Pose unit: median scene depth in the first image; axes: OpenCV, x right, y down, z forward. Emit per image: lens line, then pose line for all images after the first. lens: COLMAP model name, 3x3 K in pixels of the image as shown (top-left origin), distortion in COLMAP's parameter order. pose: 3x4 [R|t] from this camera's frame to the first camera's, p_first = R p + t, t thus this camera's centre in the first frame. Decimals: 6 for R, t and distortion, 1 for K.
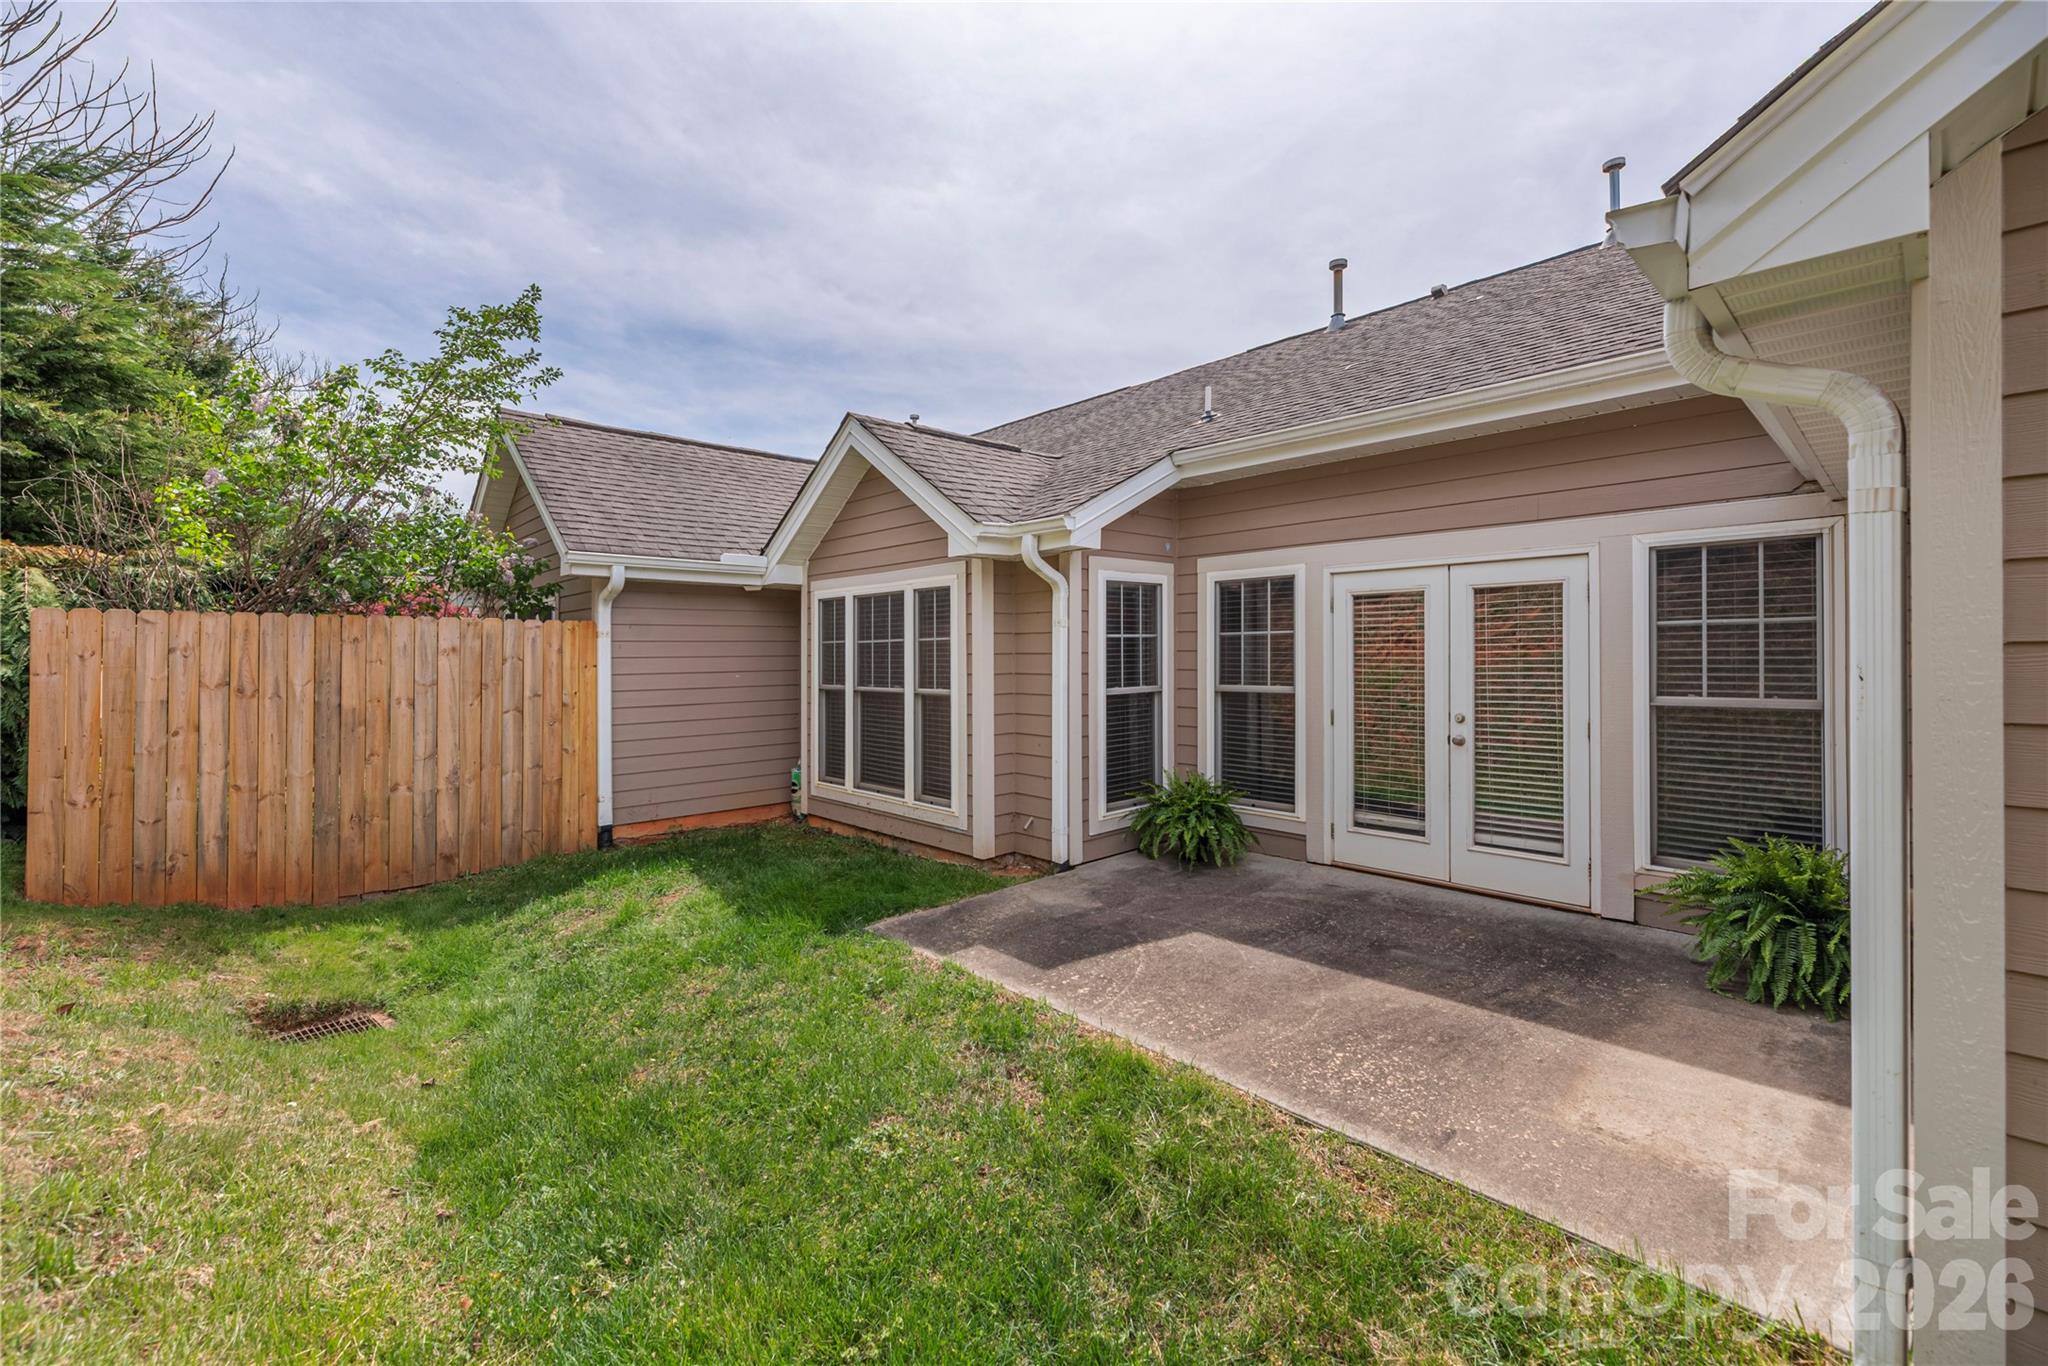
lens RADIAL K [[864.9, 0, 1028.2], [0, 864.9, 657.4], [0, 0, 1]] dist [0.000875, 0.000173]
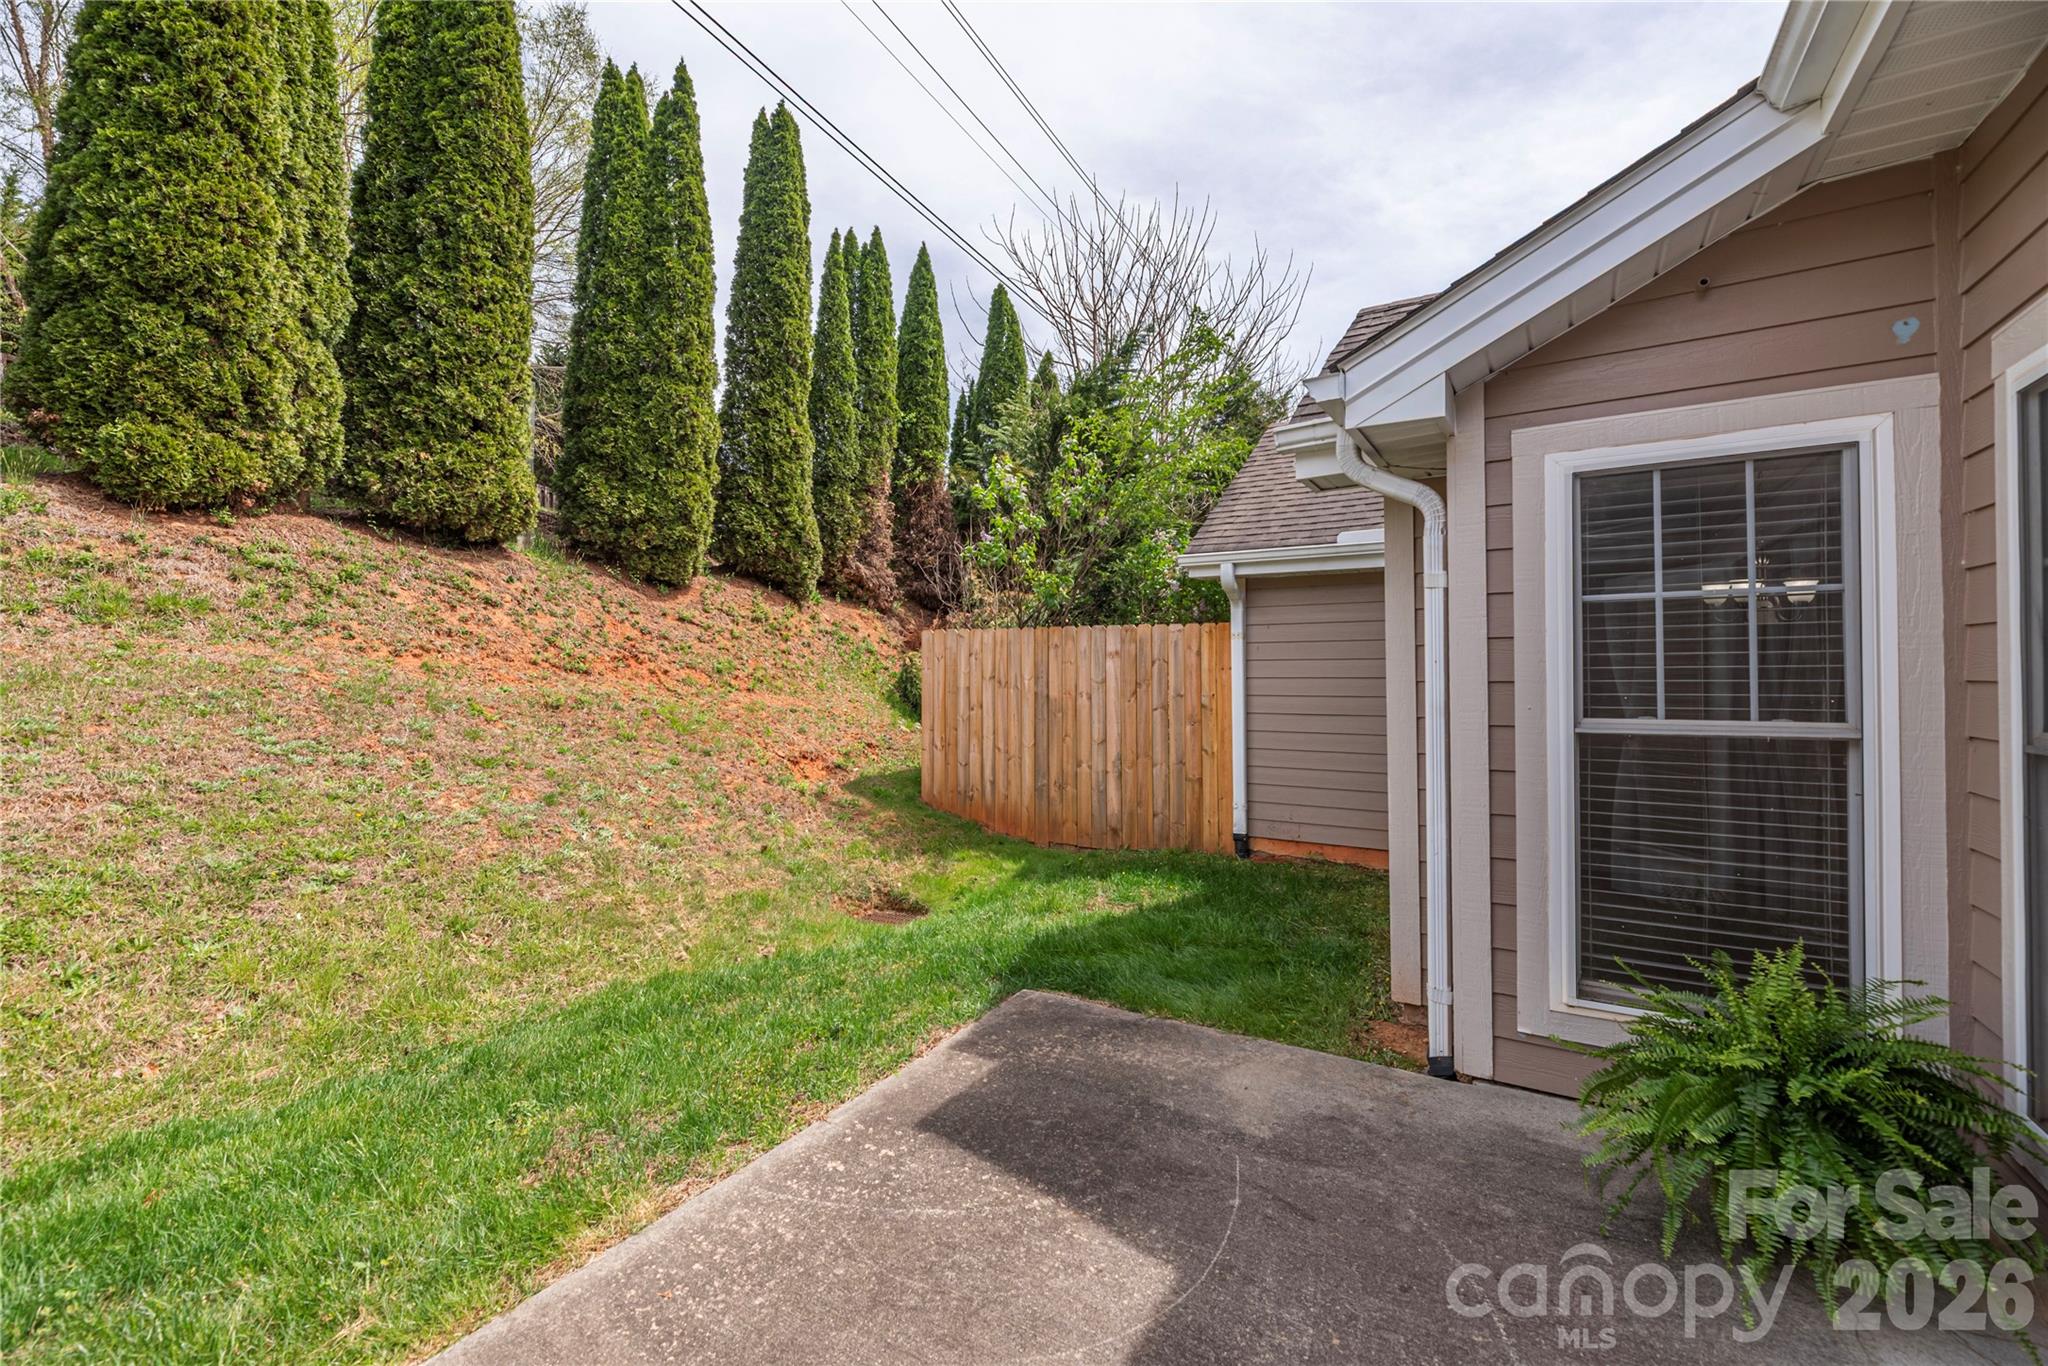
lens RADIAL K [[864.9, 0, 1028.2], [0, 864.9, 657.4], [0, 0, 1]] dist [0.000875, 0.000173]
pose [[0.243277, -0.009749, -0.969908, 0.462773], [-0.006476, 0.999911, -0.011674, 0.012222], [0.969935, 0.009121, 0.243192, 0.632825]]
